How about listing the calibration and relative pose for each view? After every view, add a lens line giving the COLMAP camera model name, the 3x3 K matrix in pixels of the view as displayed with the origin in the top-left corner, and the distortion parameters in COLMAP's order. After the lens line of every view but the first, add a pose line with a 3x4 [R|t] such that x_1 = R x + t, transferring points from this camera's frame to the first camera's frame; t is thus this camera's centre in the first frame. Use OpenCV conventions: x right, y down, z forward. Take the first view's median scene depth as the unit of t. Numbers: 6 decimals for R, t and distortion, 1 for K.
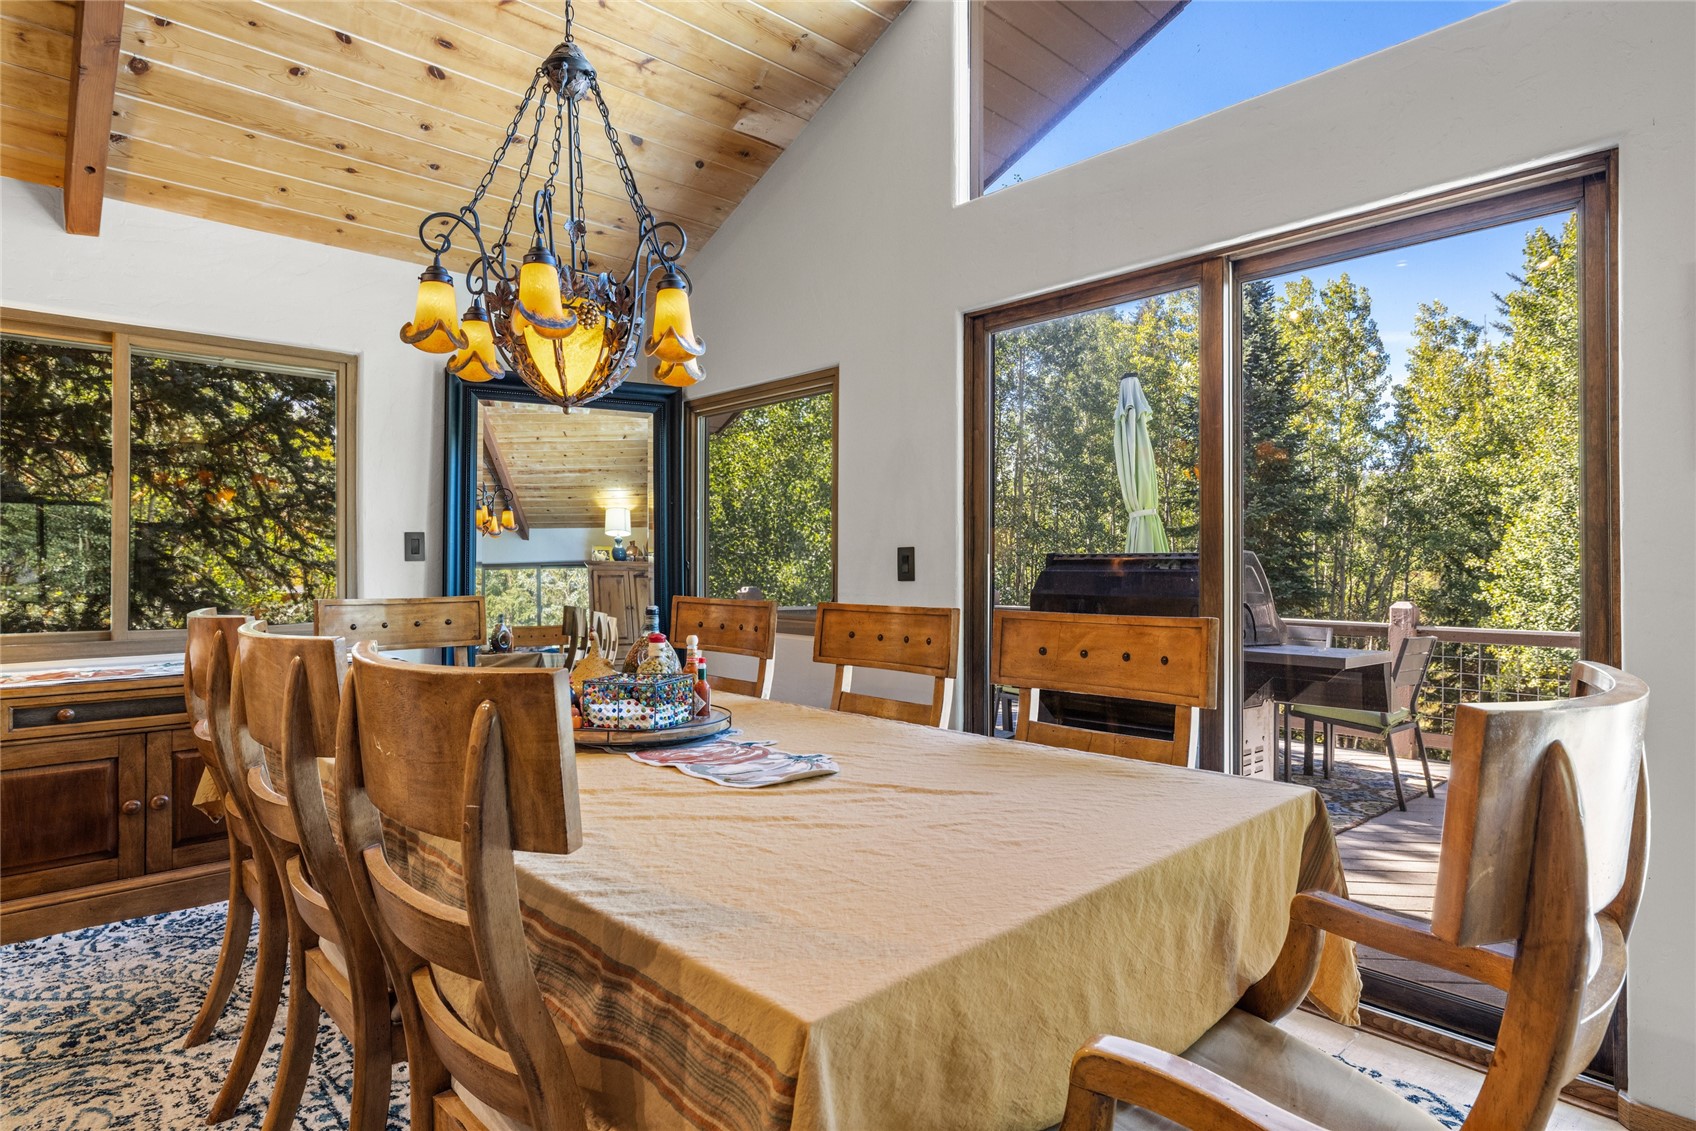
lens RADIAL K [[896.2, 0, 848.0], [0, 896.2, 565.5], [0, 0, 1]] dist [-0.003641, -0.000408]
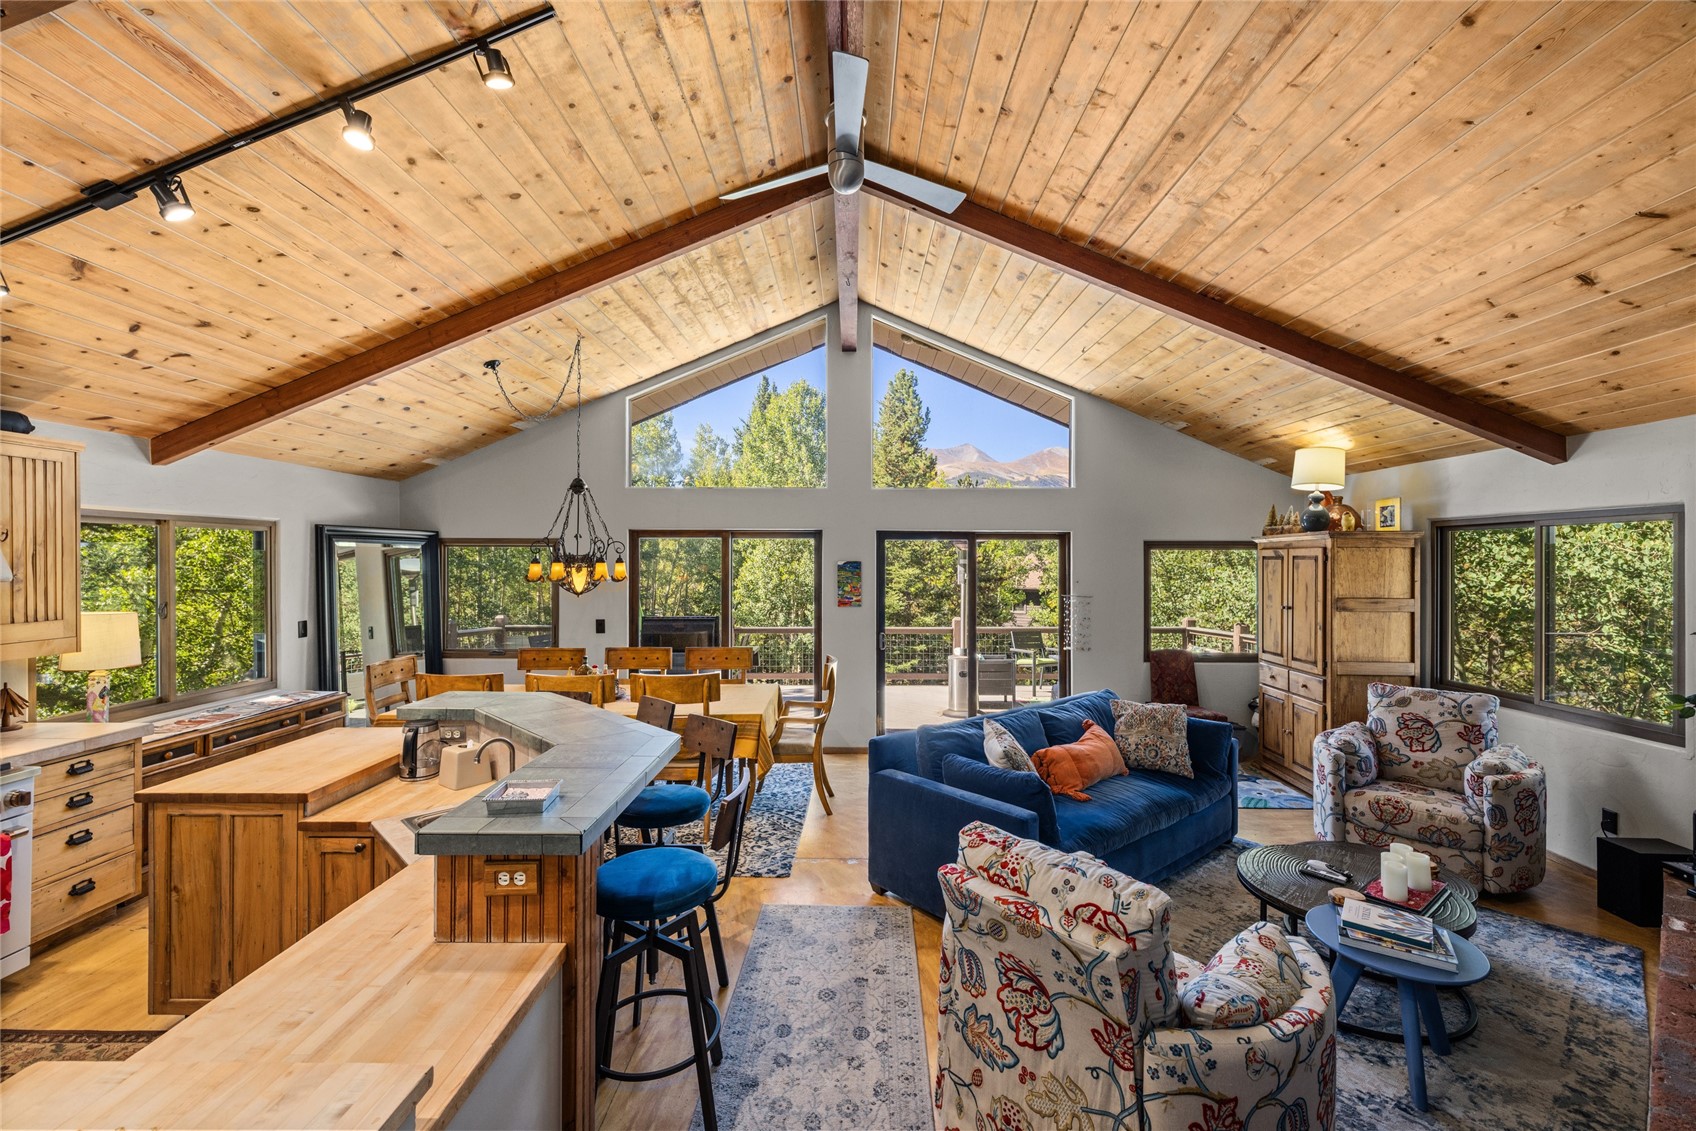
lens RADIAL K [[709.6, 0, 848.0], [0, 709.6, 565.5], [0, 0, 1]] dist [0.001380, 0.000519]
pose [[0.690715, 0.000595, 0.723127, -0.885971], [-0.000075, 1.000000, -0.000752, -0.169904], [-0.723127, 0.000465, 0.690715, -0.849456]]
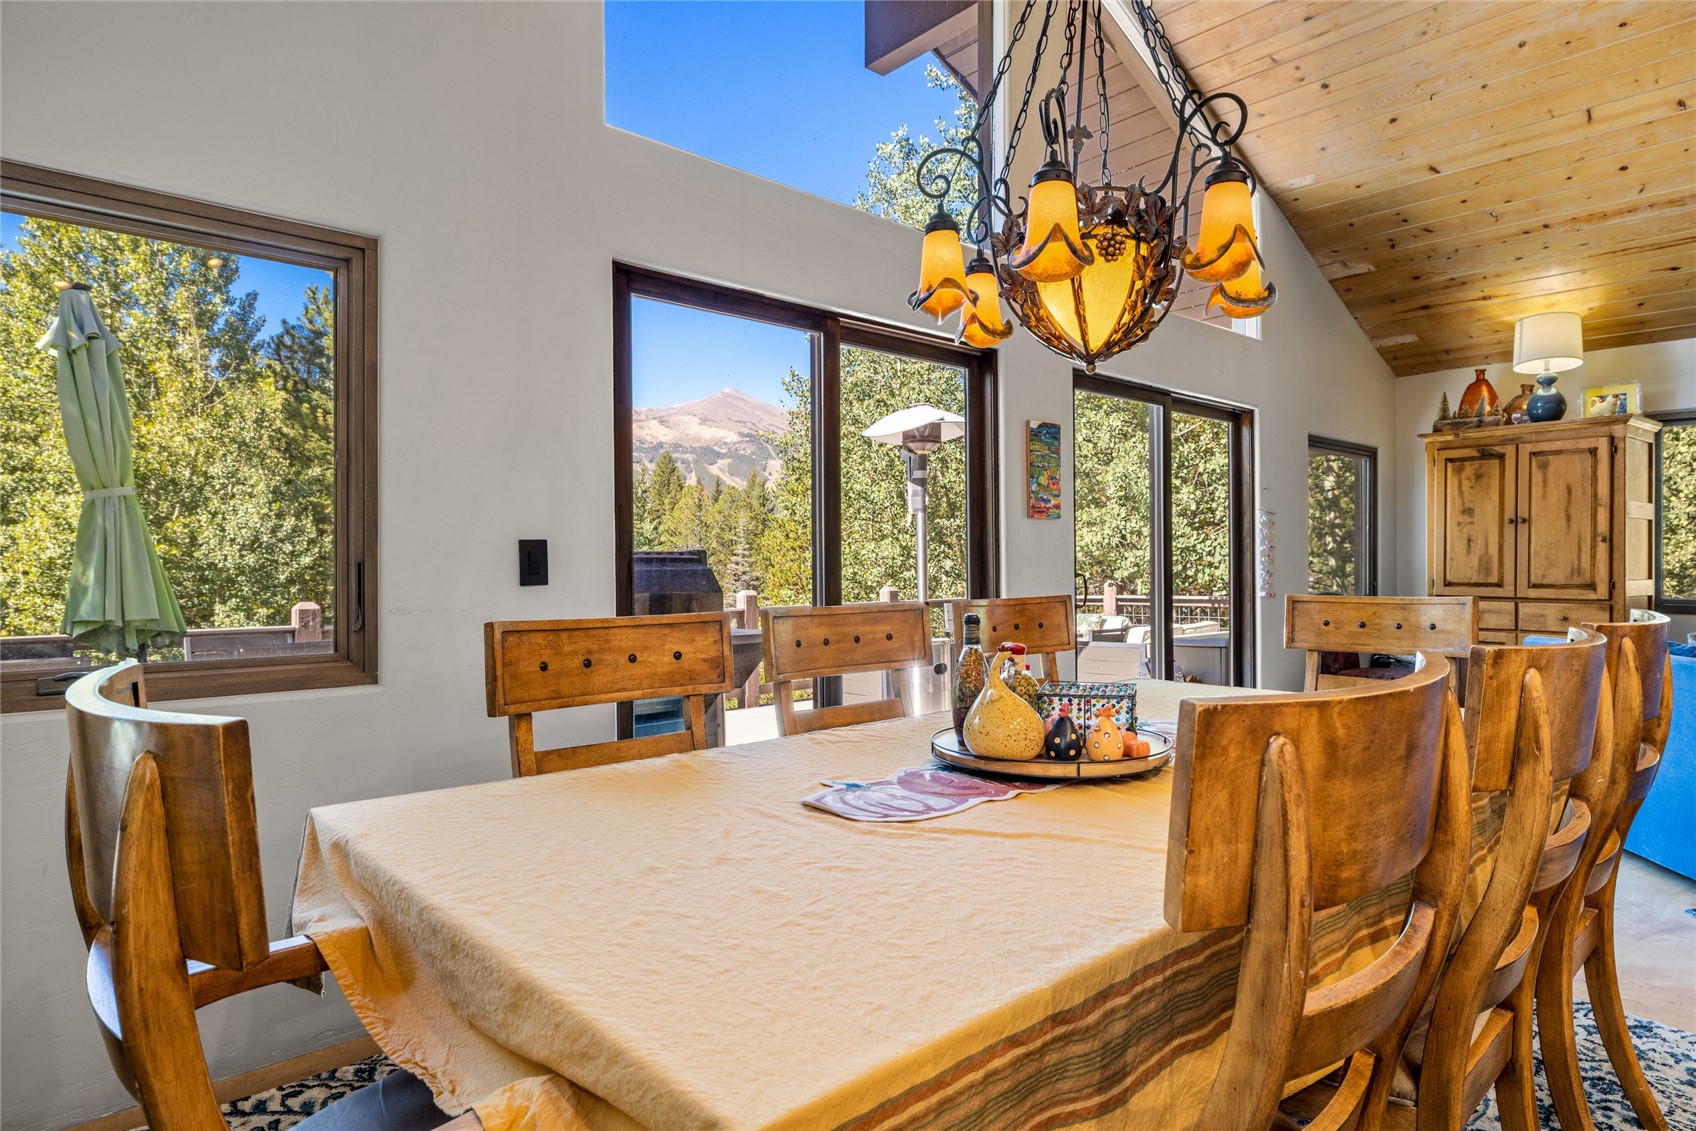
lens RADIAL K [[946.1, 0, 848.0], [0, 946.1, 565.5], [0, 0, 1]] dist [0.000317, 0.000283]
pose [[0.033009, -0.003649, 0.999448, -0.707178], [0.004203, 0.999985, 0.003512, -0.000627], [-0.999446, 0.004084, 0.033024, 0.724689]]
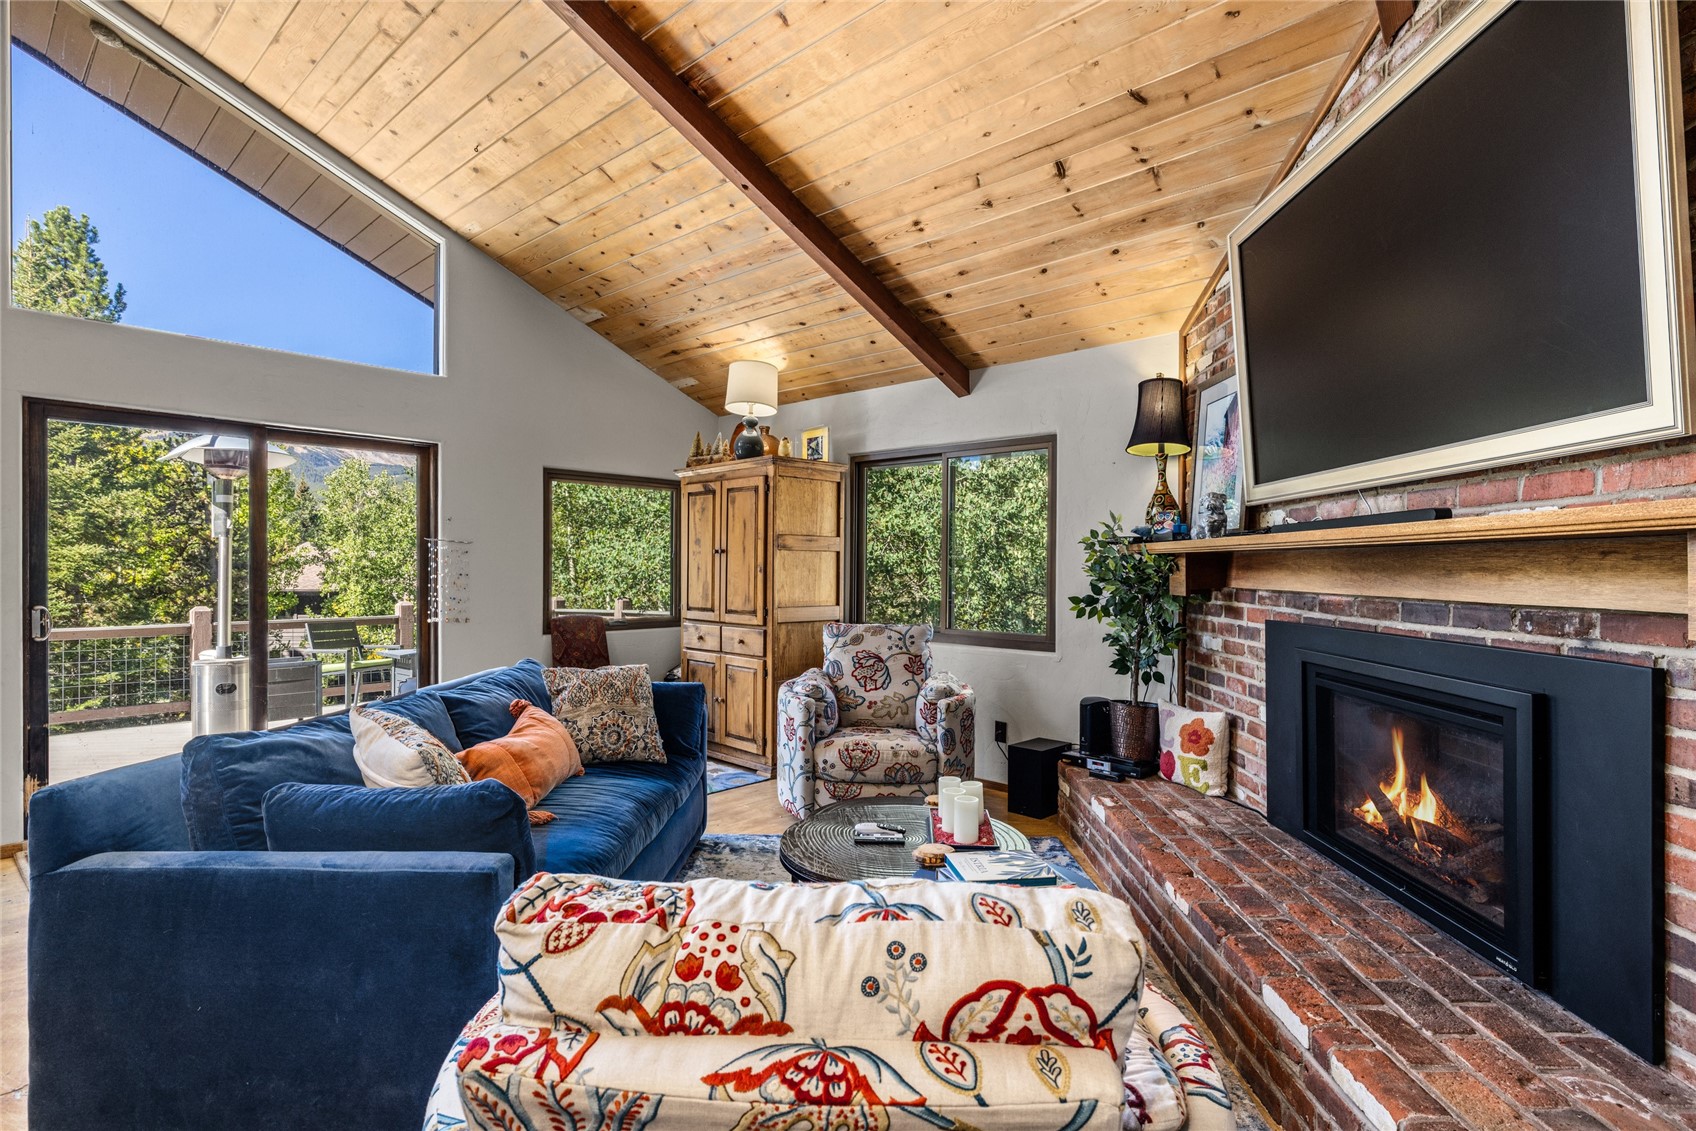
lens RADIAL K [[832.8, 0, 852.5], [0, 832.8, 572.3], [0, 0, 1]] dist [-0.001892, 0.000683]
pose [[-0.079076, -0.004330, 0.996859, -0.611635], [-0.002209, 0.999989, 0.004168, -0.036467], [-0.996866, -0.001872, -0.079085, -0.569573]]
